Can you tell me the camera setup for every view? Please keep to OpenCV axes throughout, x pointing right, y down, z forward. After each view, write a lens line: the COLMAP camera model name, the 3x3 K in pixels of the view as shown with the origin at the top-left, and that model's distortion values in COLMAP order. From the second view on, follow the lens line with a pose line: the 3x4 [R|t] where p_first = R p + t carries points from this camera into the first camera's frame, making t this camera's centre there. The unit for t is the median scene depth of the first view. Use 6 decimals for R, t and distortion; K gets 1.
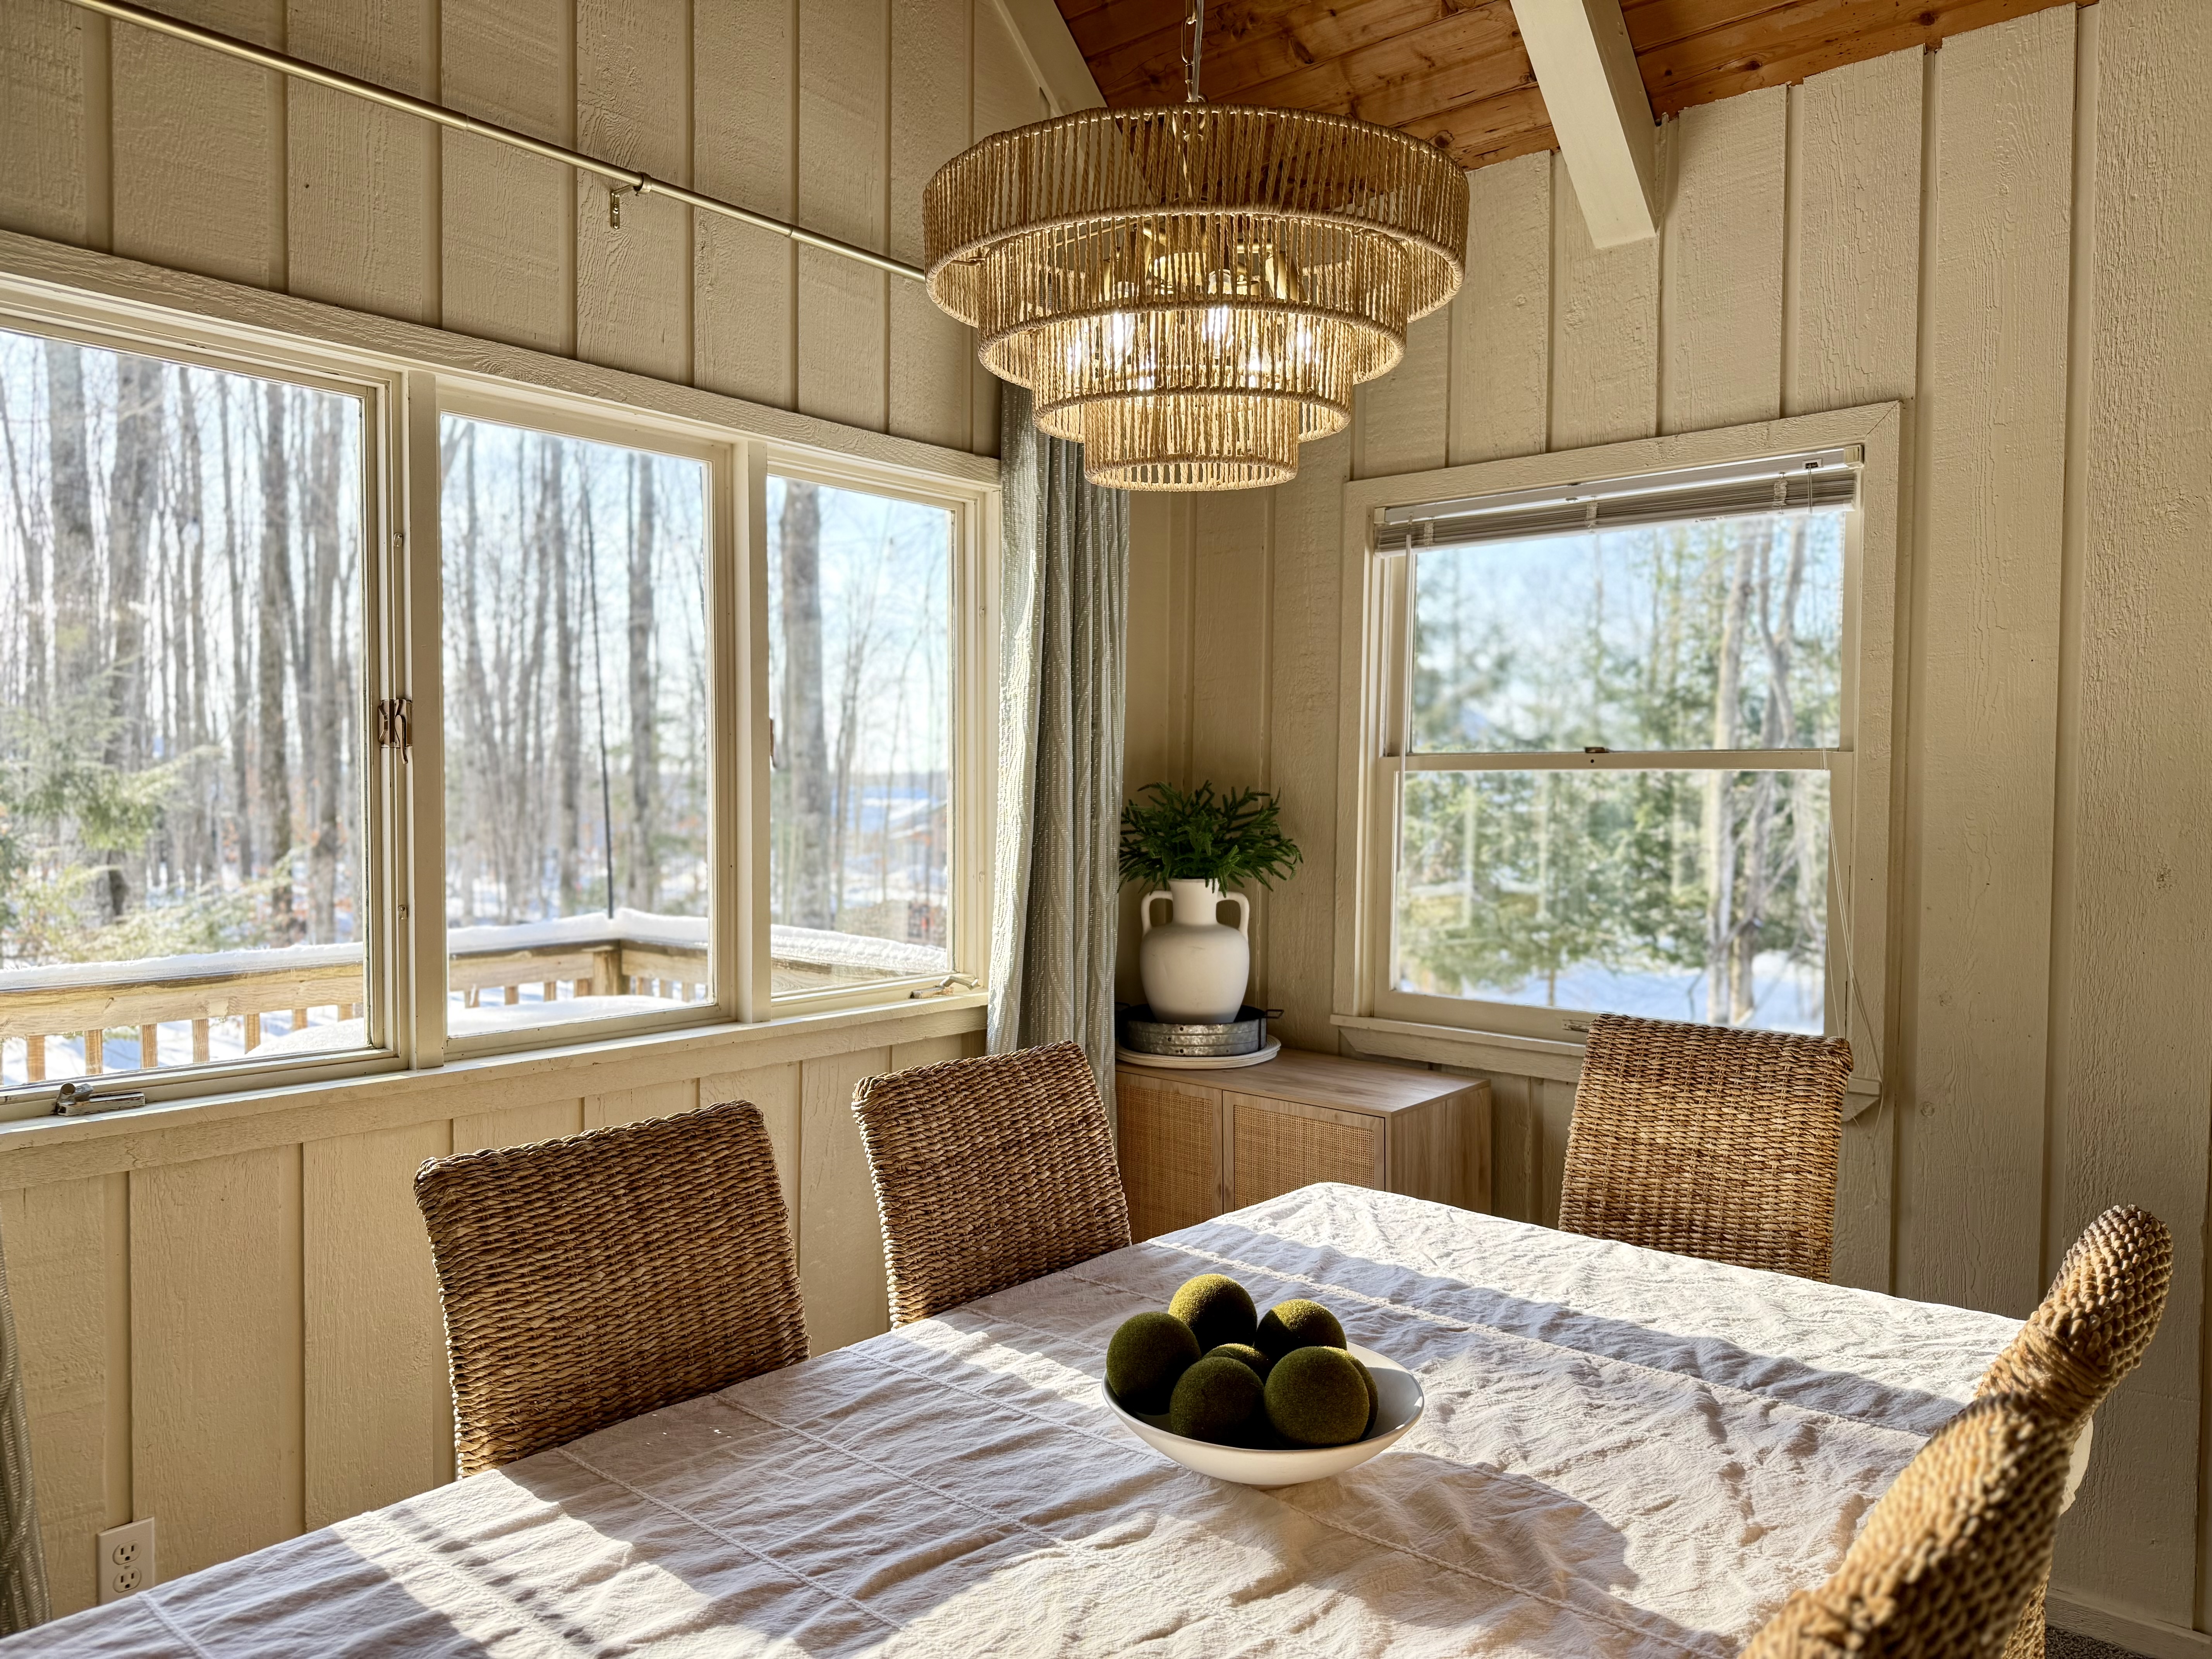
lens RADIAL K [[1515.6, 0, 1106.0], [0, 1515.6, 829.5], [0, 0, 1]] dist [0.052941, -0.111256]
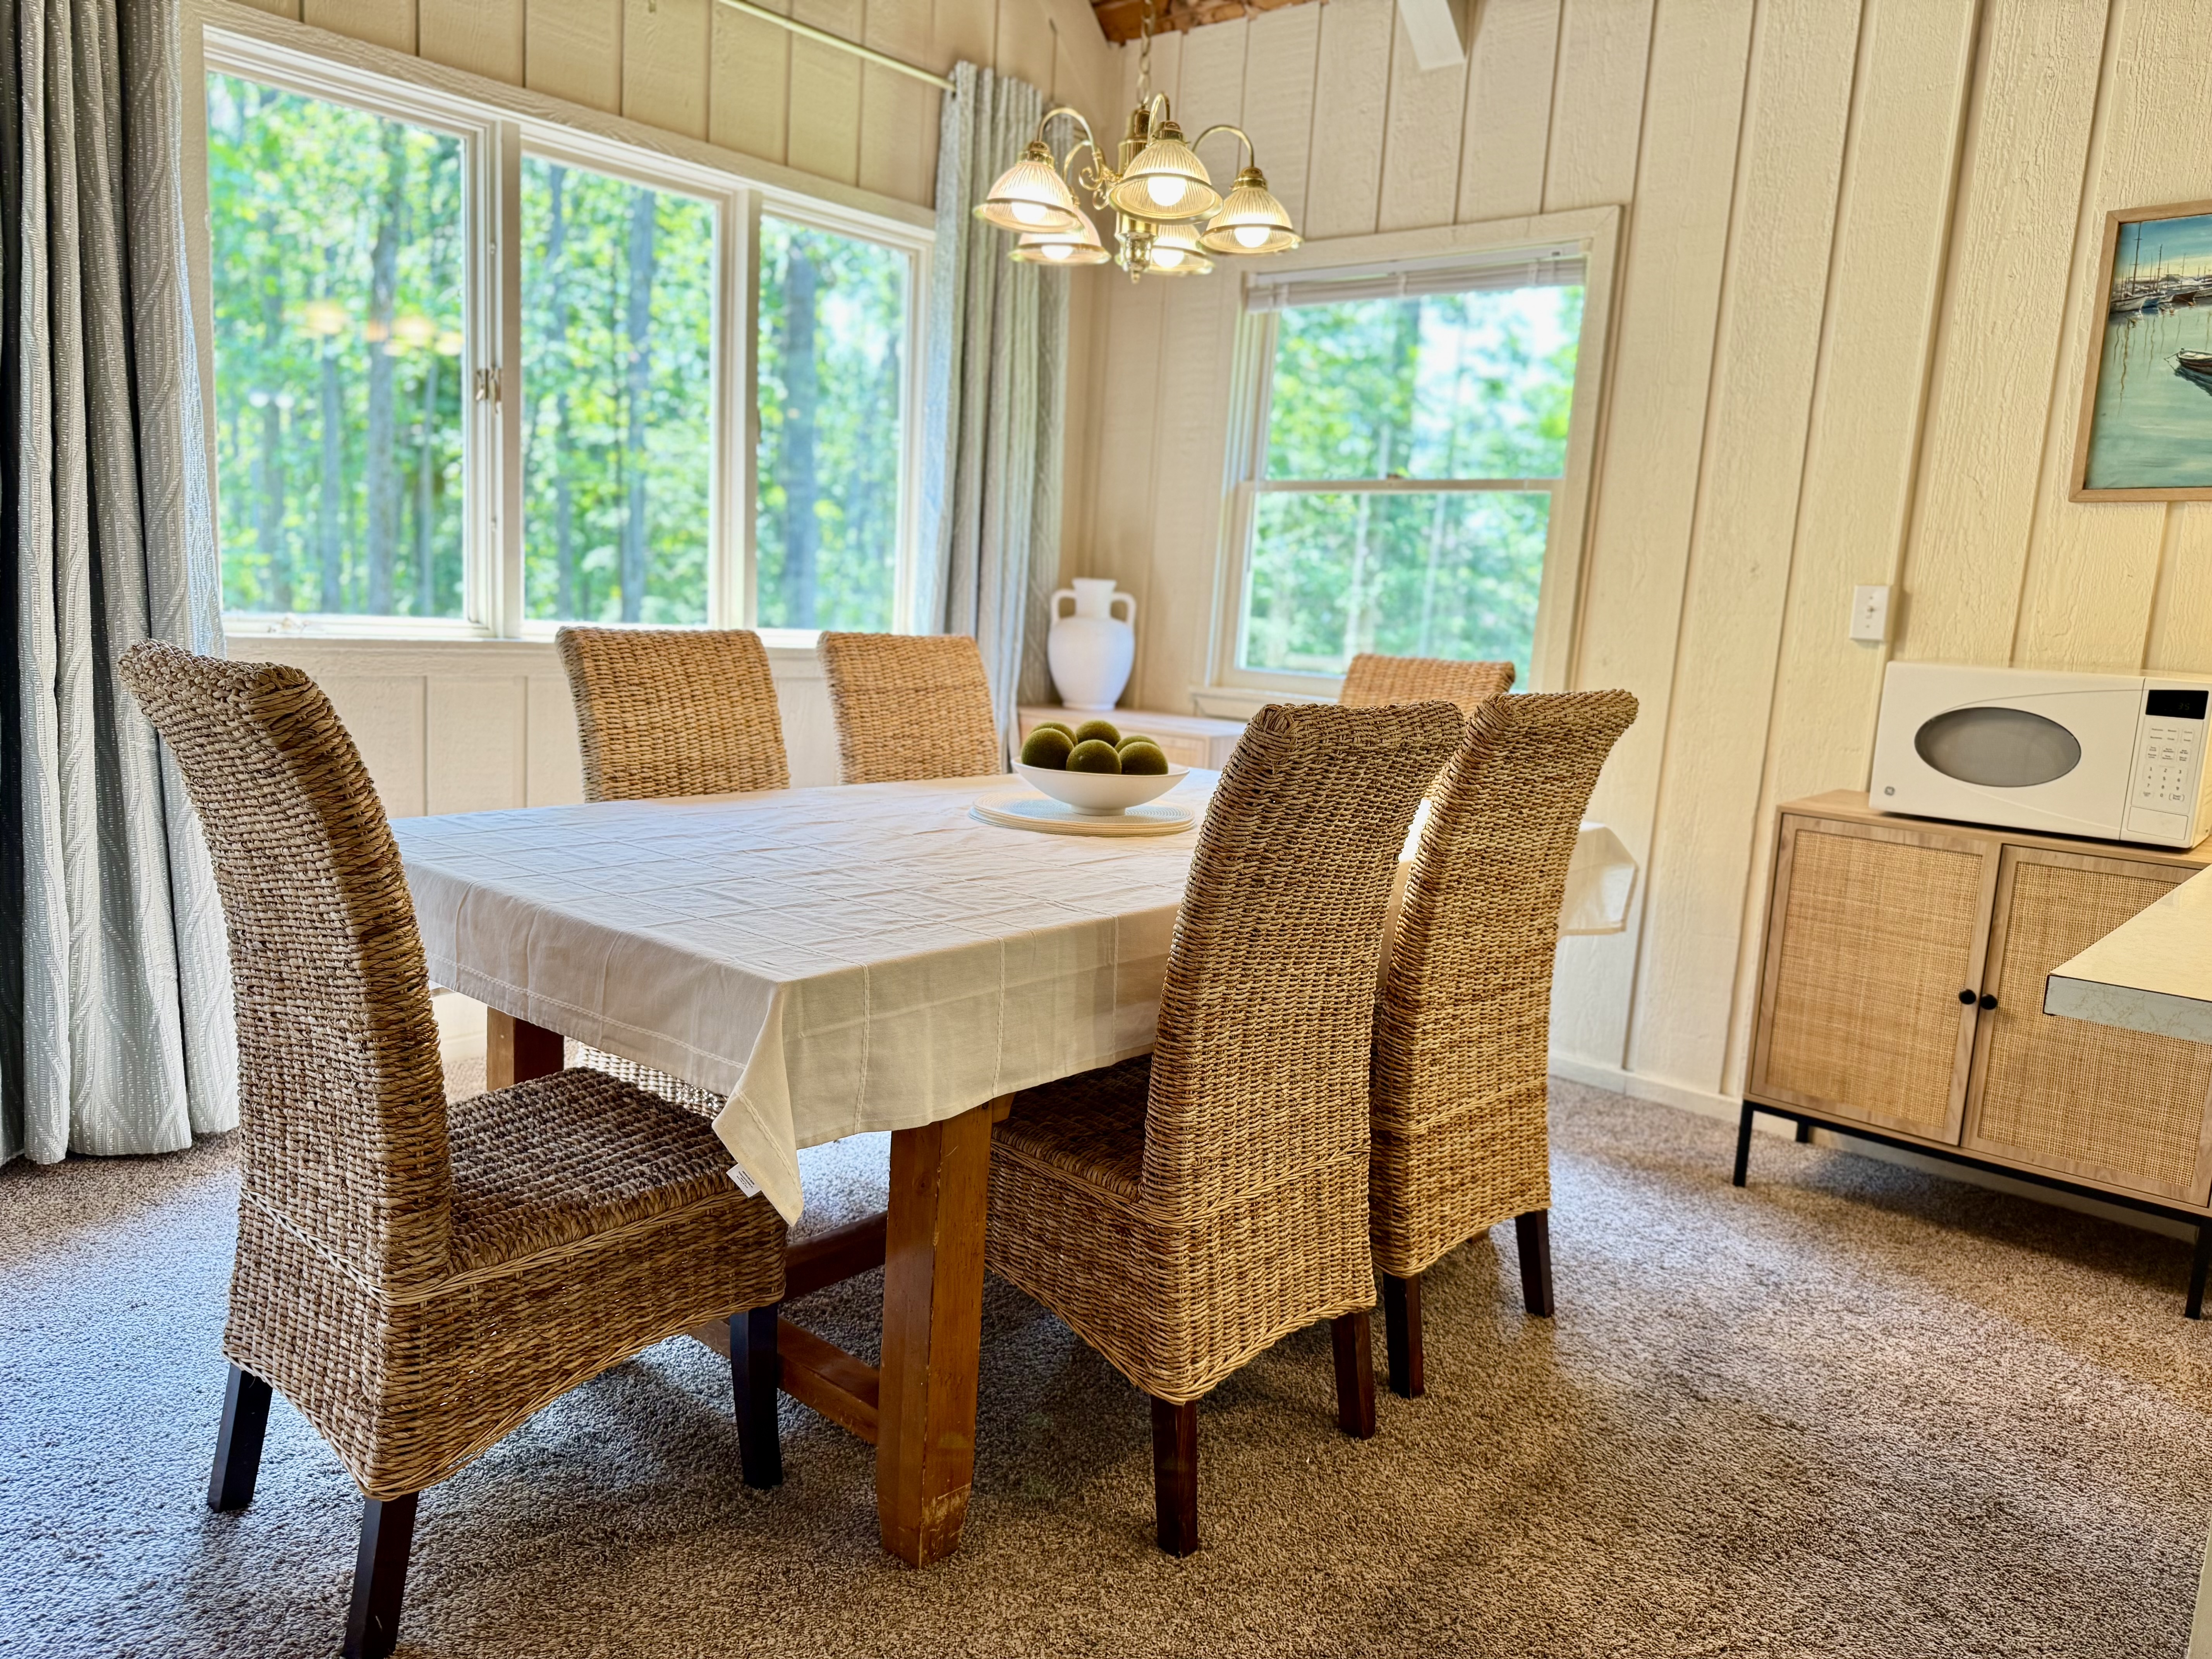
lens RADIAL K [[1615.6, 0, 1106.0], [0, 1615.6, 829.5], [0, 0, 1]] dist [-0.006470, -0.002764]
pose [[0.998478, 0.047943, 0.027272, 0.067979], [-0.050765, 0.992128, 0.114478, 0.128822], [-0.021569, -0.115688, 0.993051, -0.485727]]
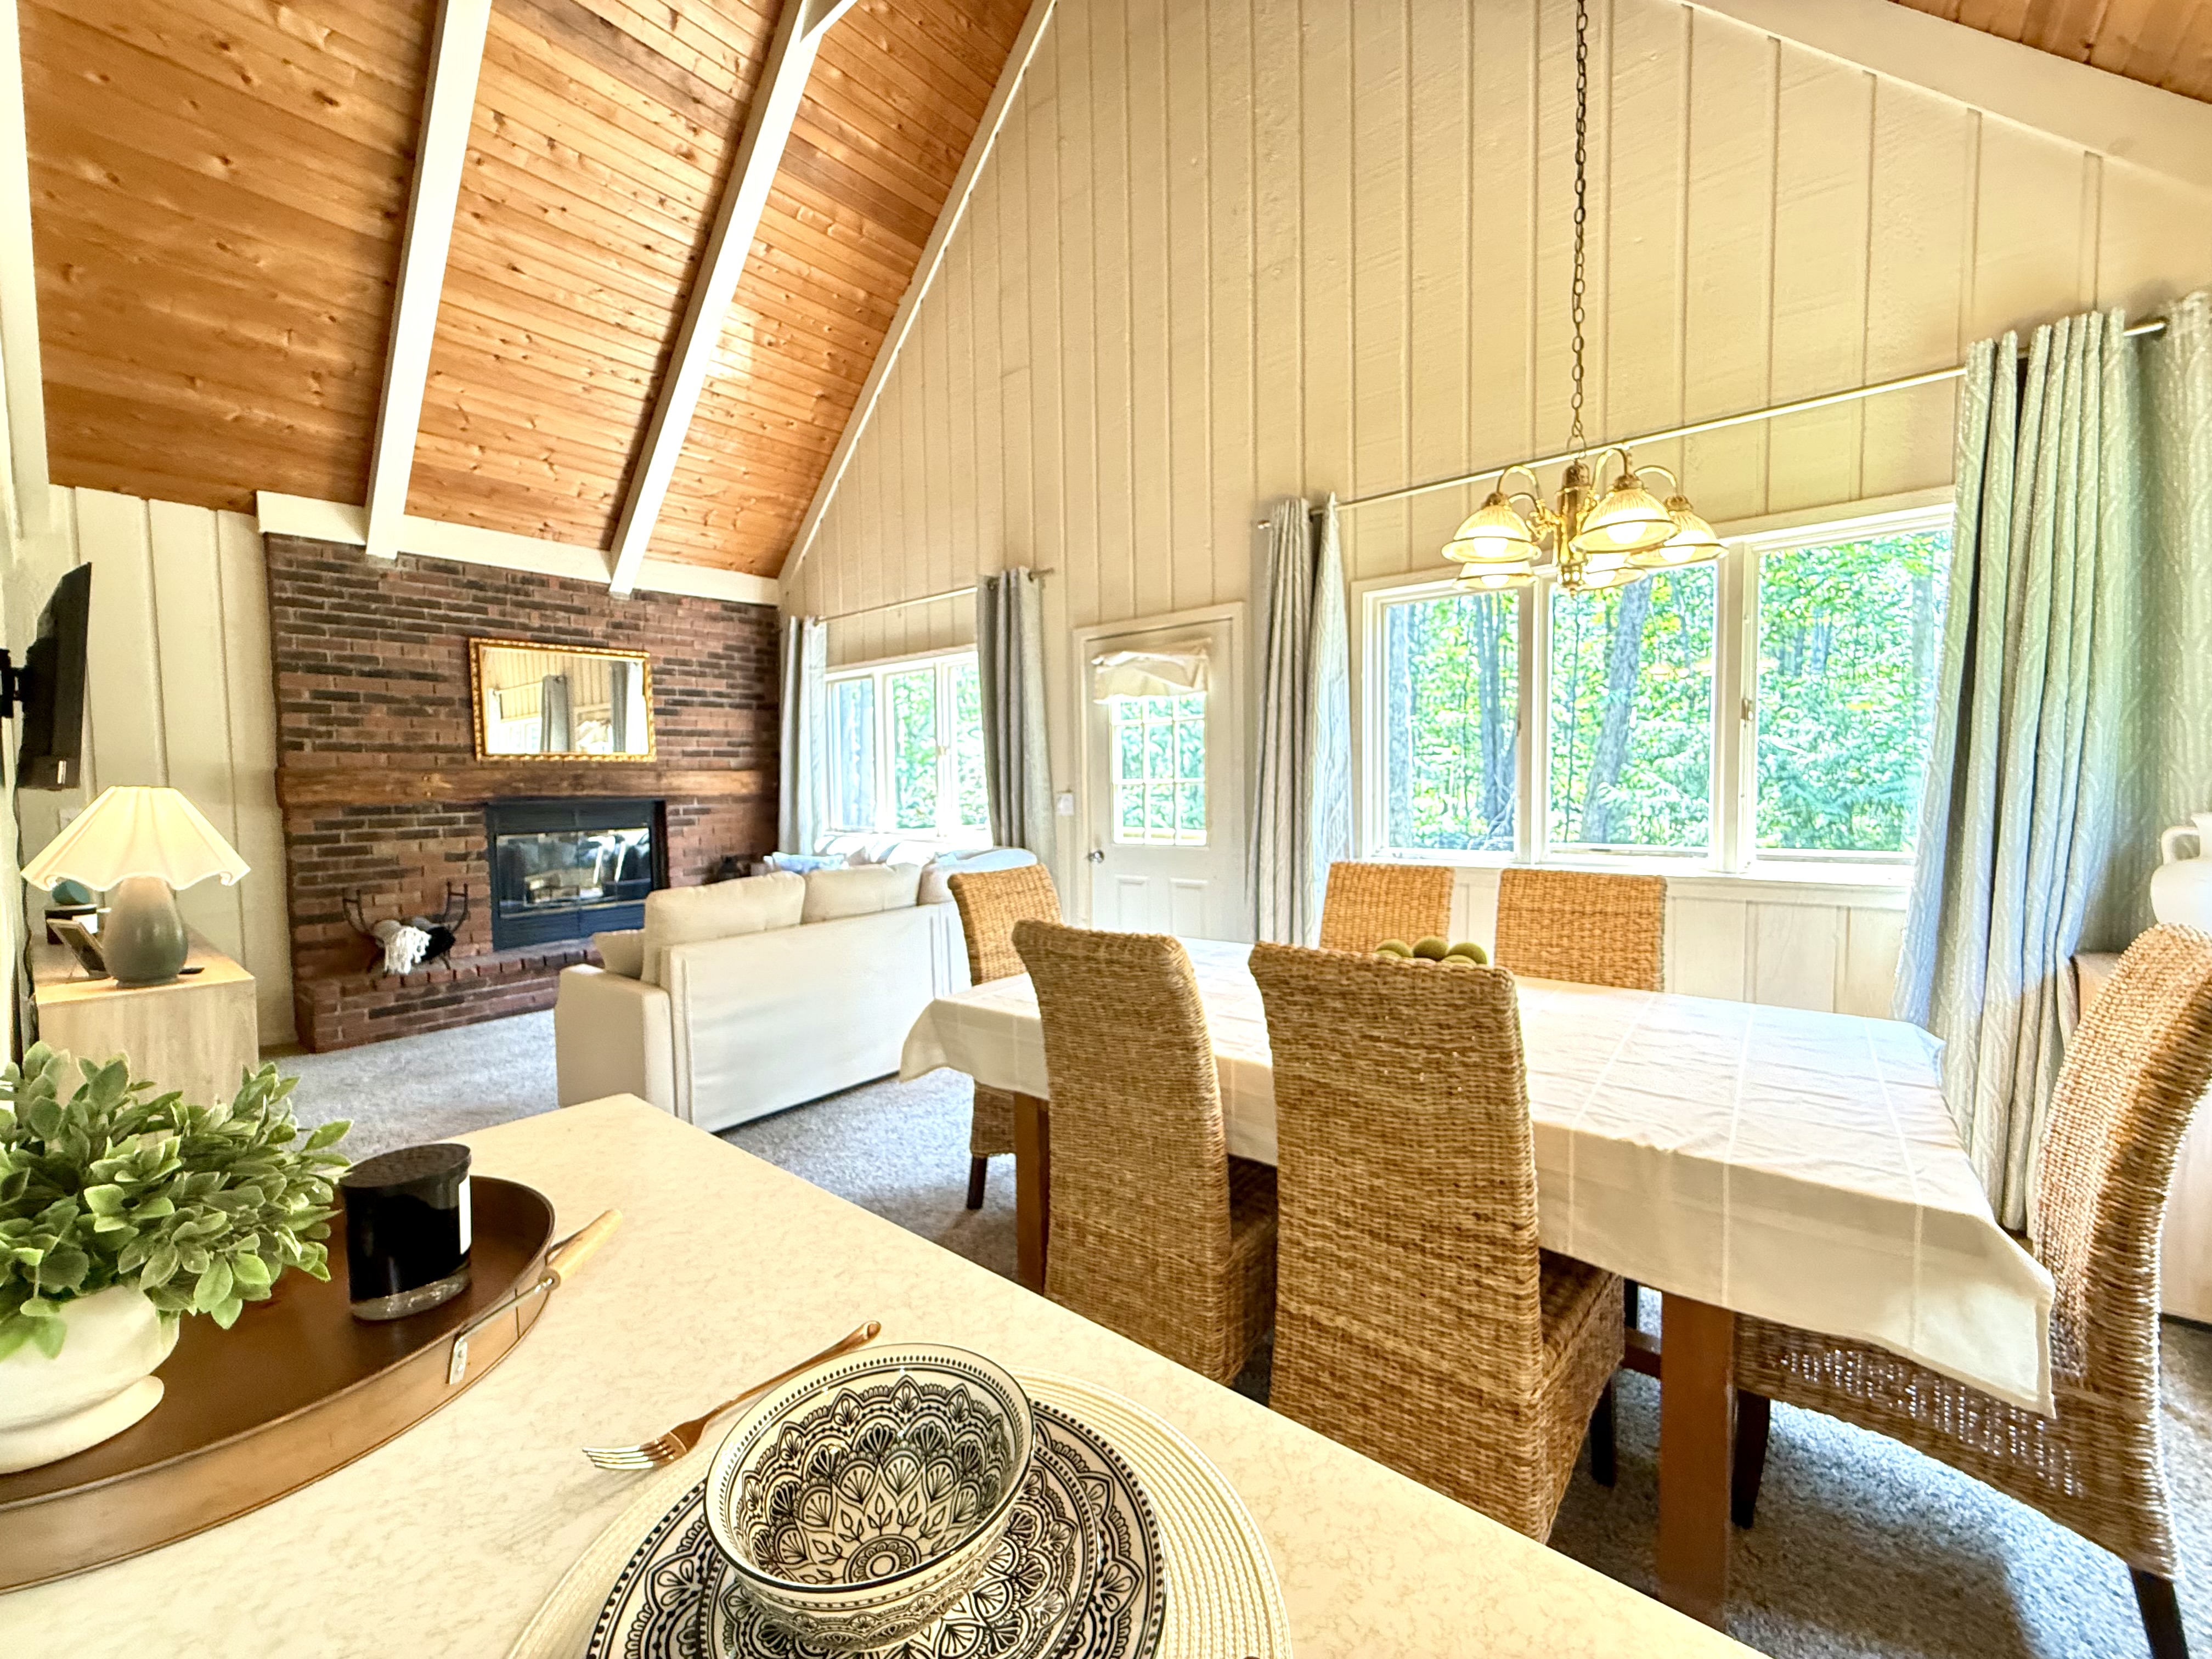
lens RADIAL K [[893.7, 0, 1101.1], [0, 893.7, 858.2], [0, 0, 1]] dist [-0.001426, -0.000195]
pose [[0.029897, 0.073408, -0.996854, 0.979508], [-0.012797, 0.997246, 0.073053, 0.042951], [0.999471, 0.010573, 0.030754, 0.383881]]
